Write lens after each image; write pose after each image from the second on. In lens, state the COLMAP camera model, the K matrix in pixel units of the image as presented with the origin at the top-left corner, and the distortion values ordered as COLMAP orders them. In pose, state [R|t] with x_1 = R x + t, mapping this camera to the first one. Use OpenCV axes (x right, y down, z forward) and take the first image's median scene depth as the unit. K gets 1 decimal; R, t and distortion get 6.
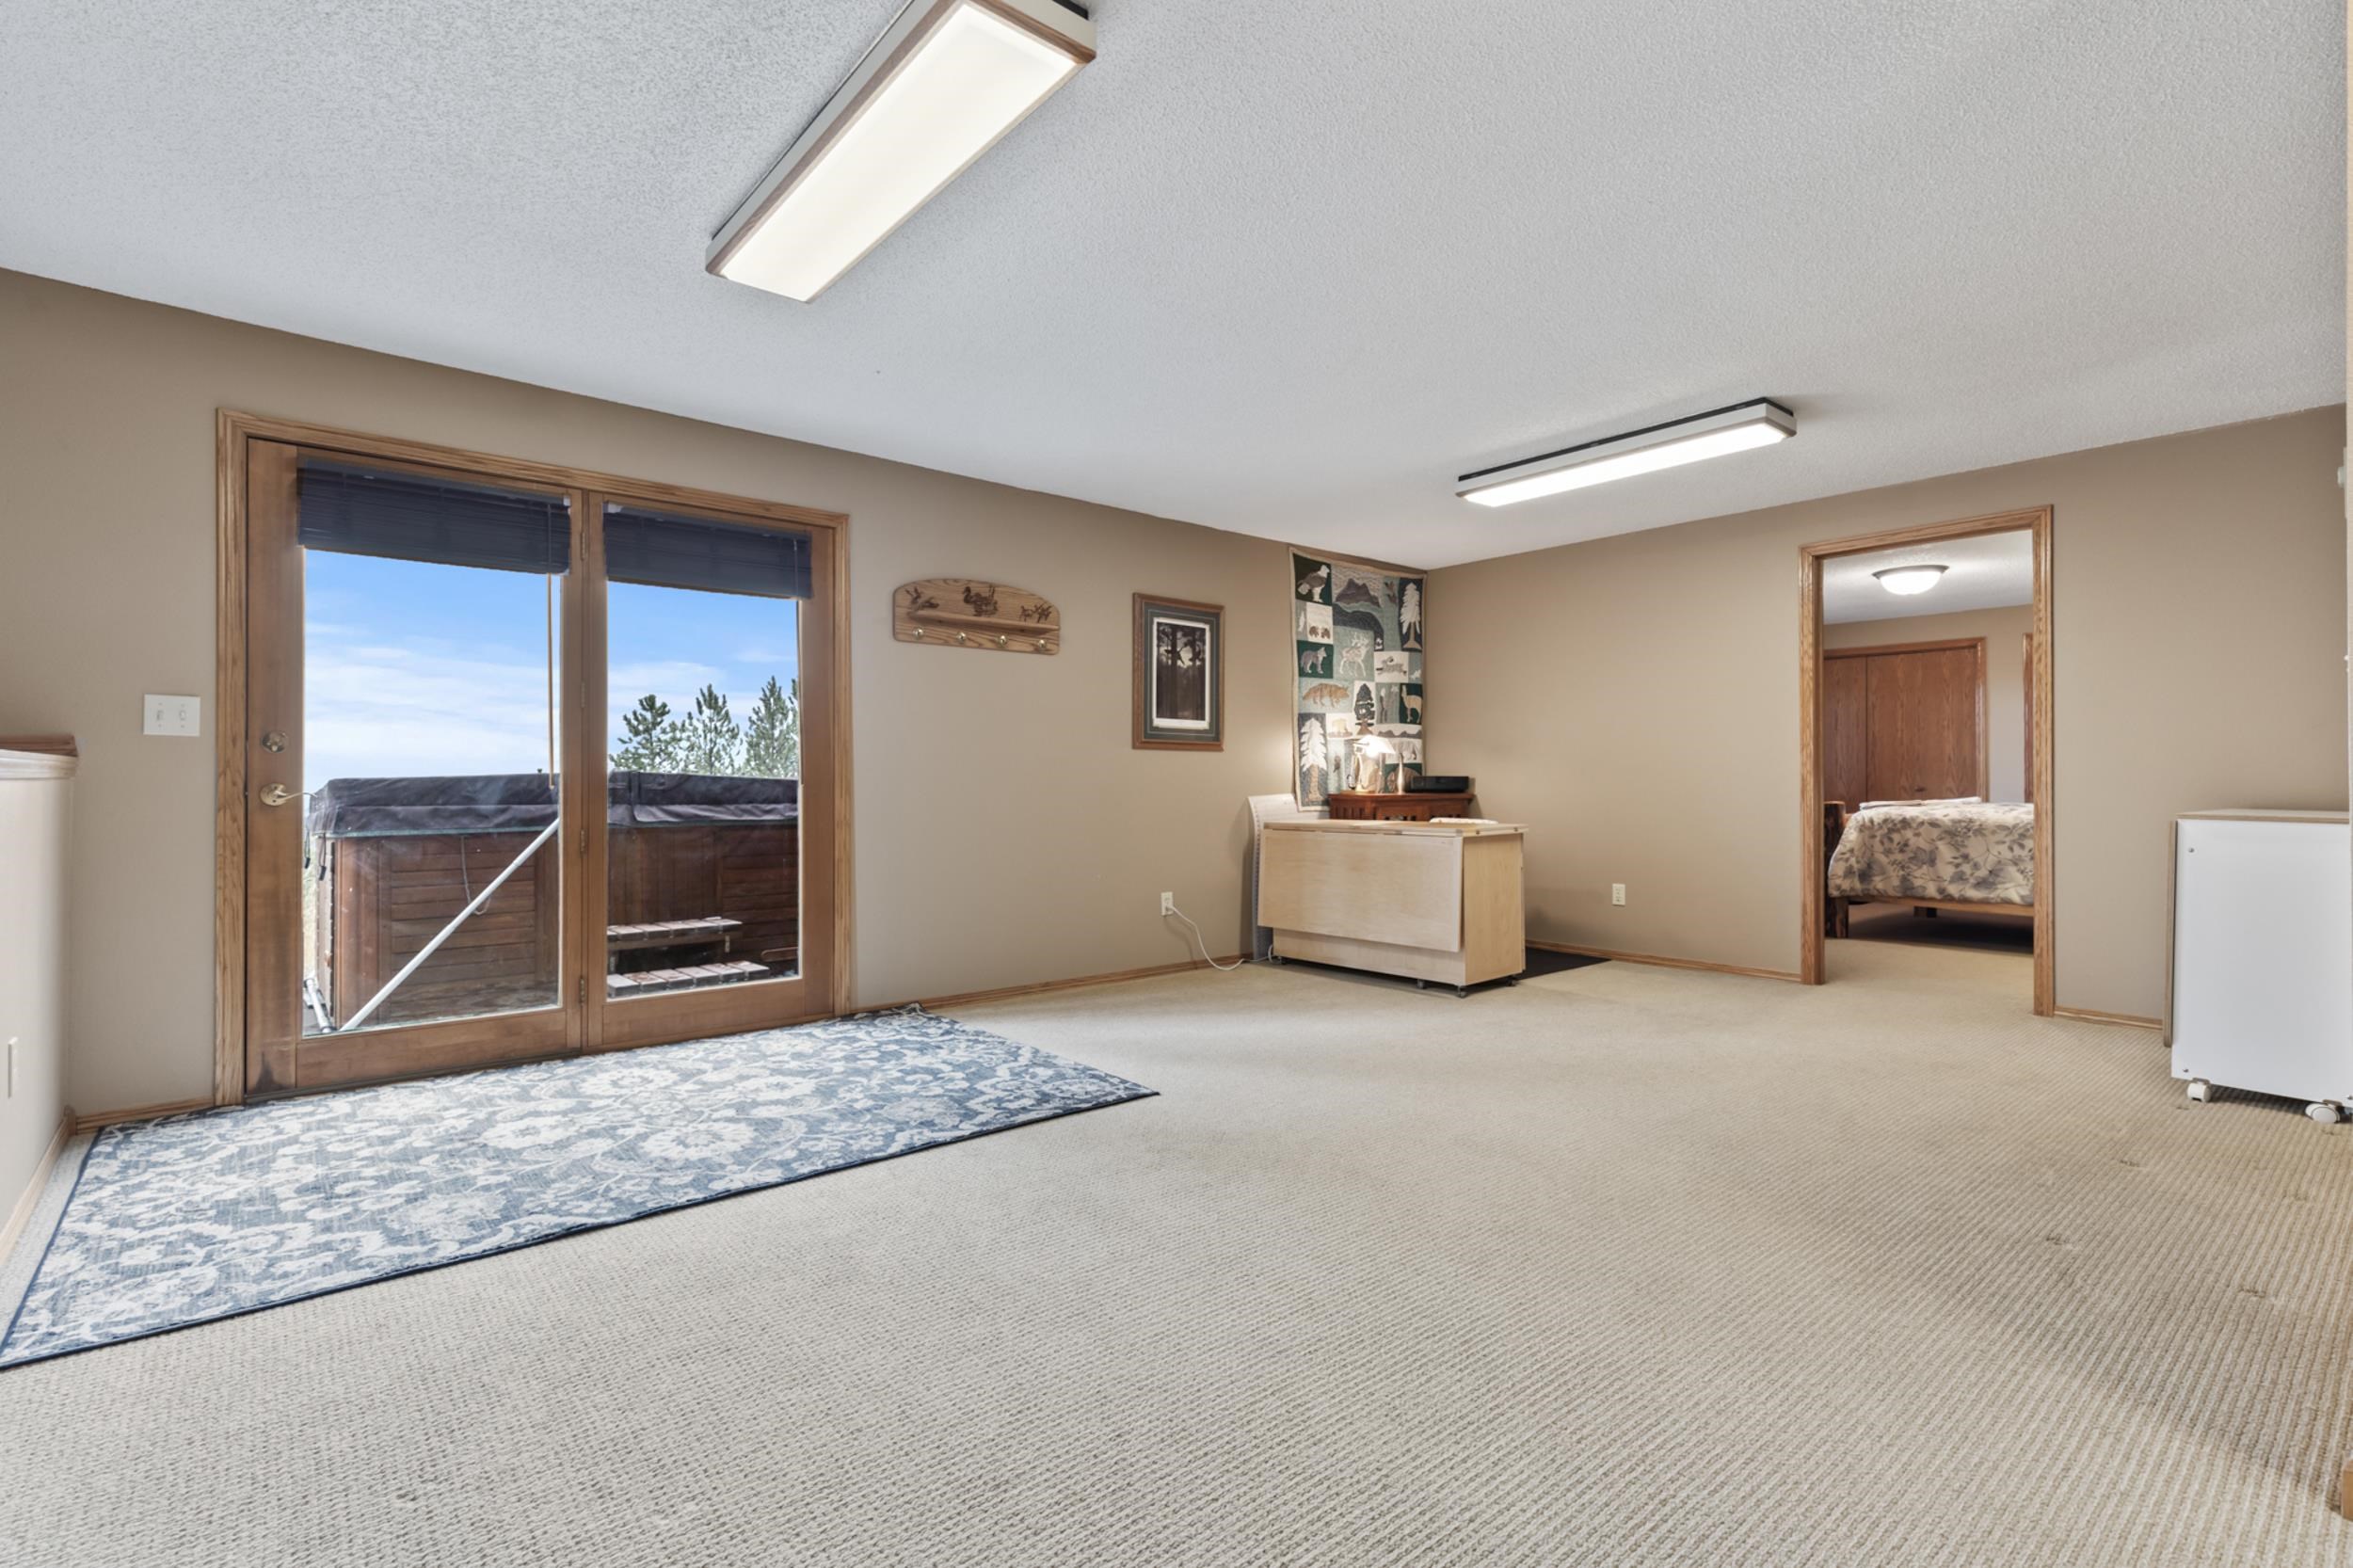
lens RADIAL K [[1096.8, 0, 1164.5], [0, 1096.8, 782.9], [0, 0, 1]] dist [0.020317, 0.000150]
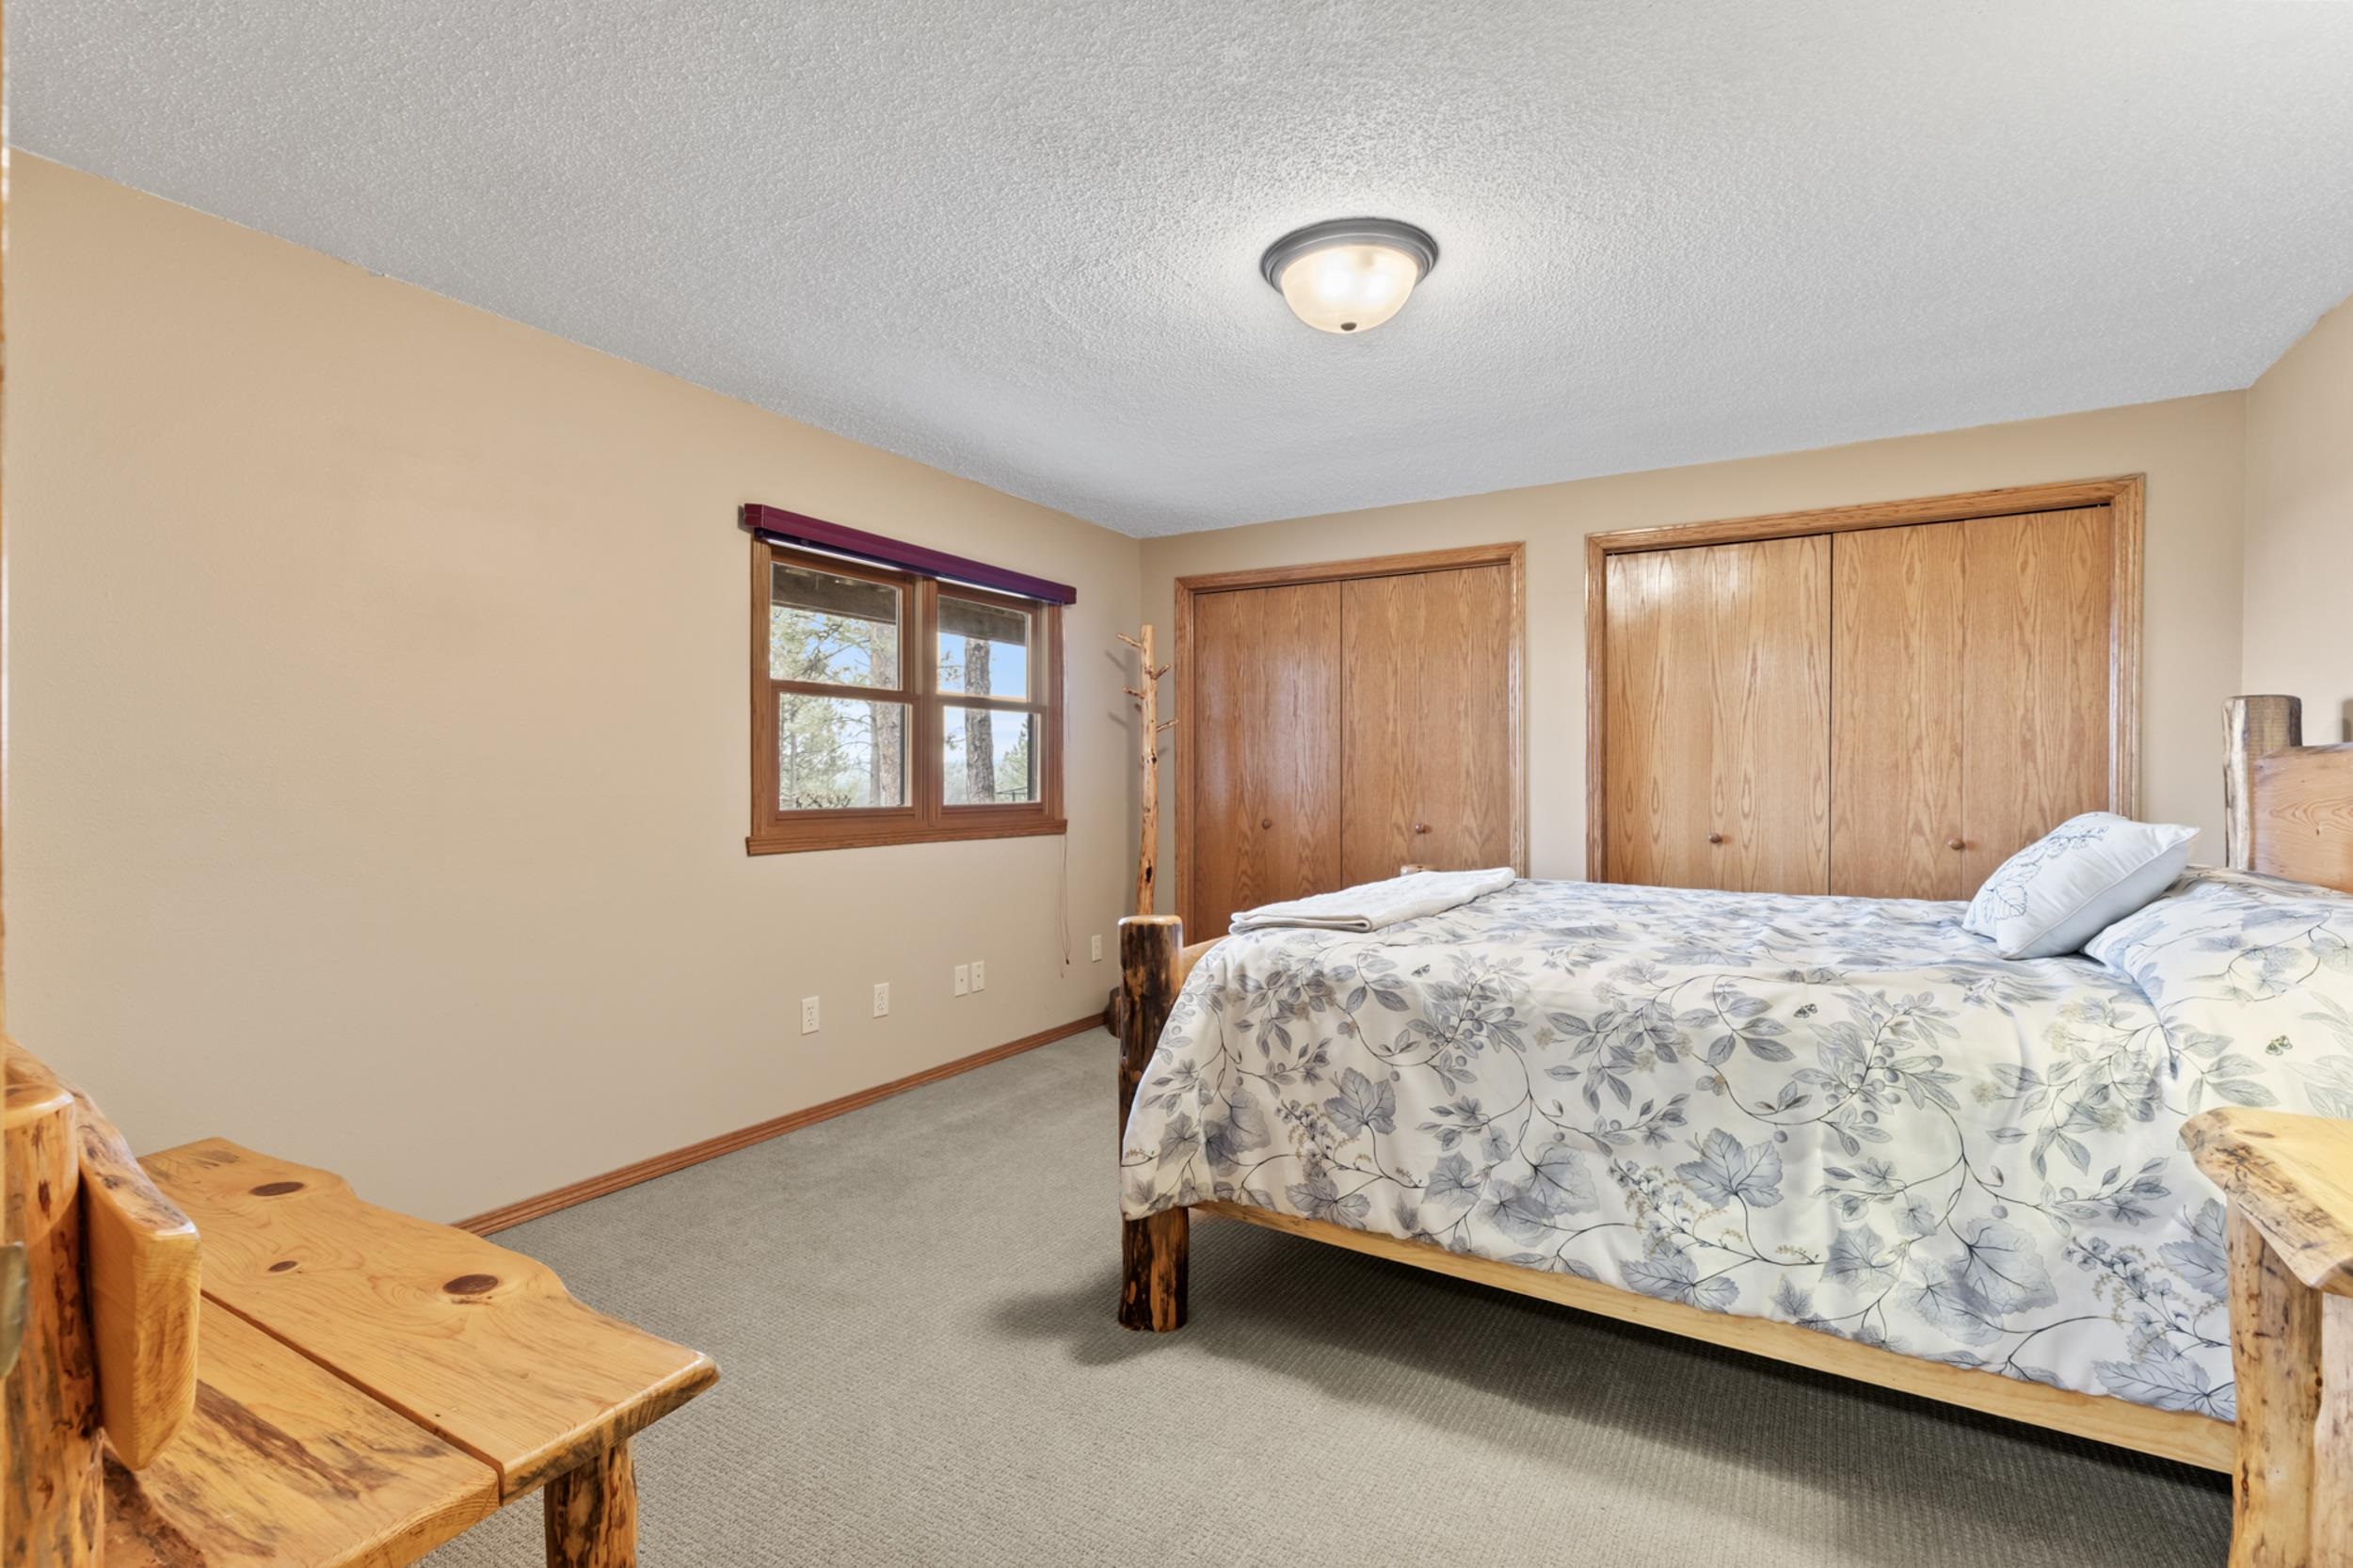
lens RADIAL K [[1096.8, 0, 1181.9], [0, 1096.8, 786.0], [0, 0, 1]] dist [0.020317, 0.000150]
pose [[0.944549, -0.001888, 0.328366, 0.516716], [-0.000988, 0.999963, 0.008591, -0.026203], [-0.328370, -0.008439, 0.944511, 0.697237]]
